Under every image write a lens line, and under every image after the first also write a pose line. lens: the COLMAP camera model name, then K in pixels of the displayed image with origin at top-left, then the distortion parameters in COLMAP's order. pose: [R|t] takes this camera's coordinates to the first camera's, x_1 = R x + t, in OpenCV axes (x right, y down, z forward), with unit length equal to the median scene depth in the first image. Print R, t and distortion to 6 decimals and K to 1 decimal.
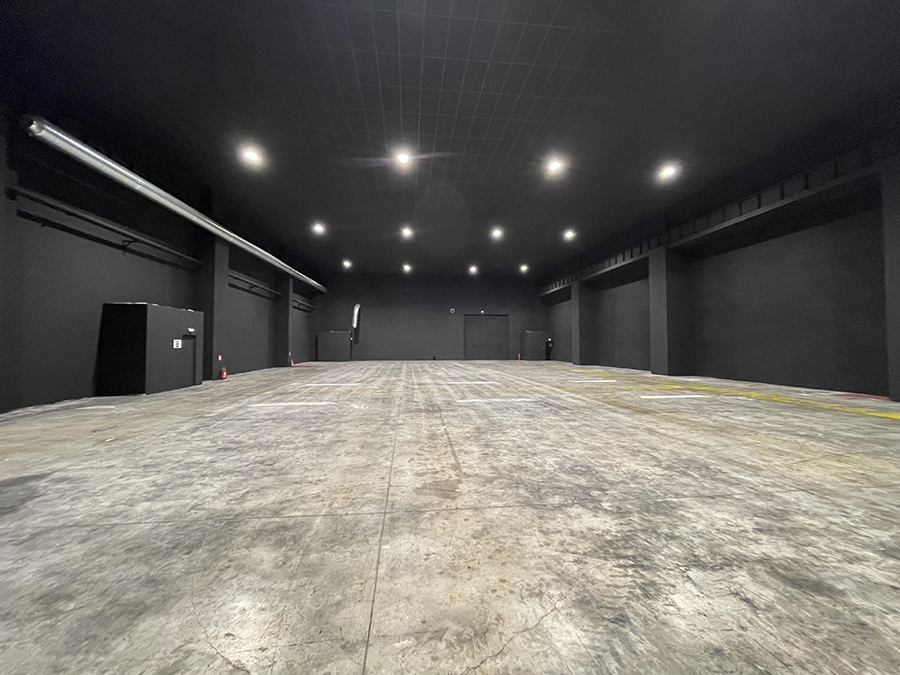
lens RADIAL K [[366.2, 0, 444.5], [0, 366.2, 335.9], [0, 0, 1]] dist [0.010640, 0.000079]
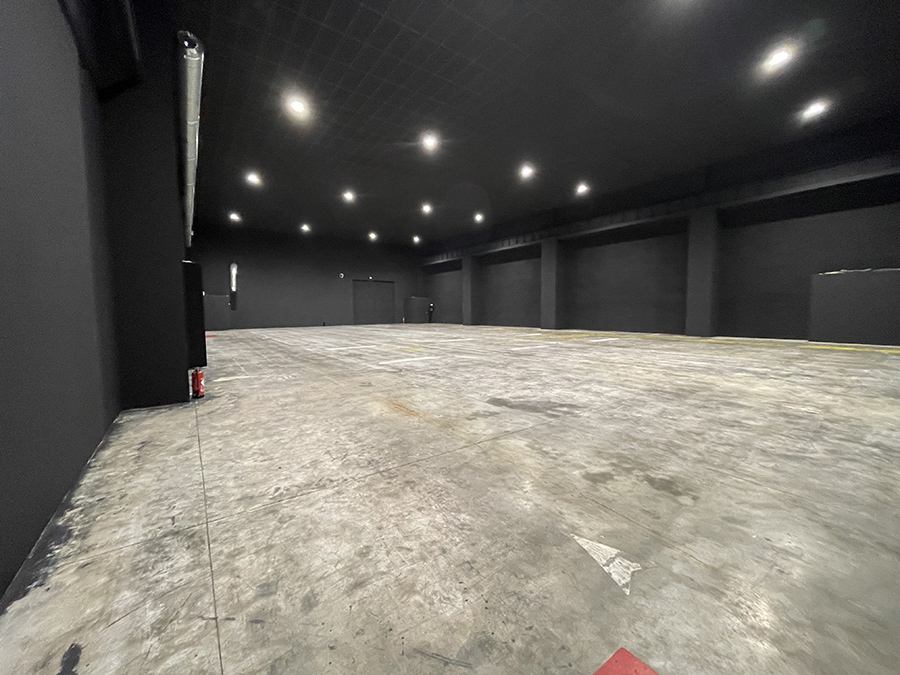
lens RADIAL K [[366.2, 0, 442.7], [0, 366.2, 335.6], [0, 0, 1]] dist [0.010640, 0.000079]
pose [[0.868484, -0.044762, 0.493692, -0.354620], [-0.003369, 0.995359, 0.096173, -0.005410], [-0.495706, -0.085188, 0.864302, -0.014030]]
